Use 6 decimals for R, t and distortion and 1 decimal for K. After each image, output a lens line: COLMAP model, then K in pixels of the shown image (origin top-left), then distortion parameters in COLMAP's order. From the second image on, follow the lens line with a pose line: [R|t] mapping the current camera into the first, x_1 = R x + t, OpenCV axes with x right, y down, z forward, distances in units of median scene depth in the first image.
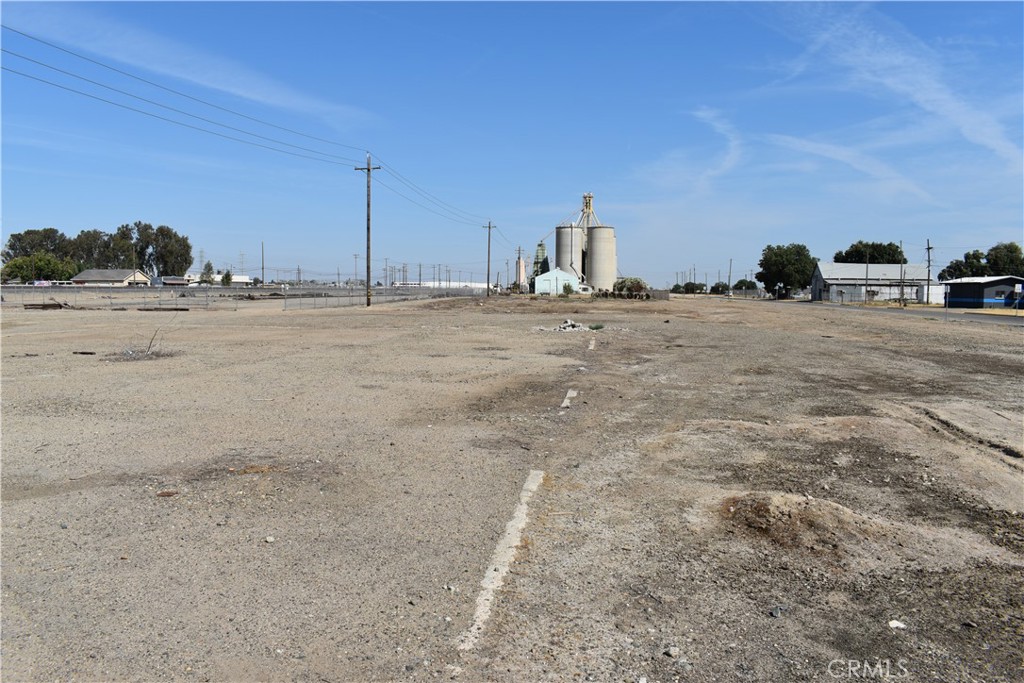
lens RADIAL K [[799.5, 0, 509.4], [0, 799.5, 340.5], [0, 0, 1]] dist [-0.077580, 0.000091]
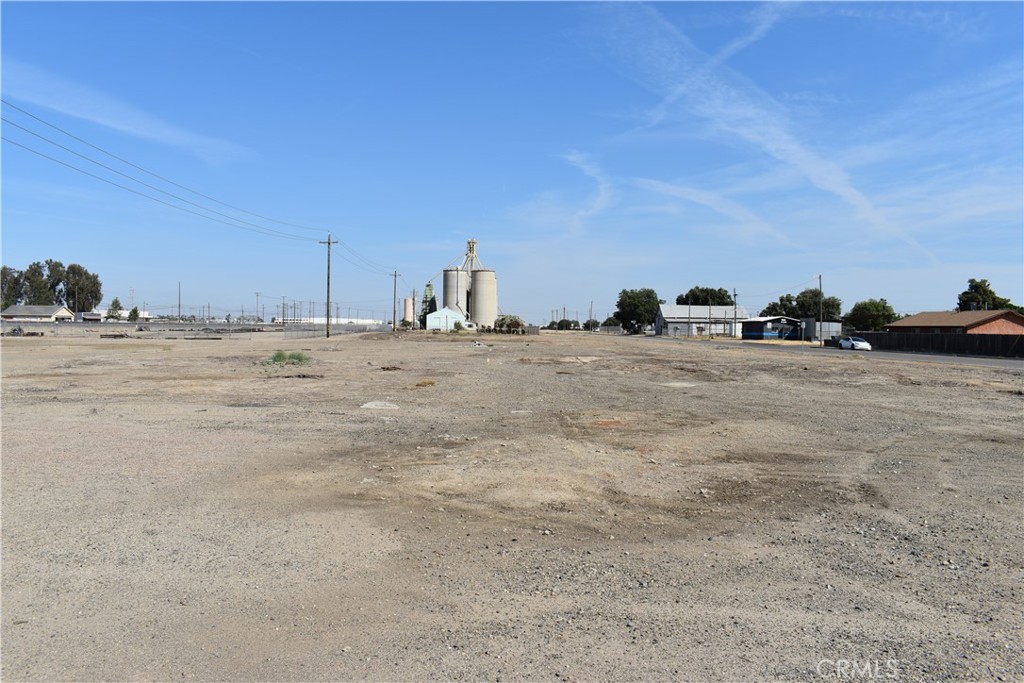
lens RADIAL K [[799.5, 0, 486.9], [0, 799.5, 337.6], [0, 0, 1]] dist [-0.077580, 0.000091]
pose [[0.991787, 0.001477, 0.127895, -0.021848], [0.004776, 0.998808, -0.048570, 0.007065], [-0.127815, 0.048782, 0.990598, -0.112950]]
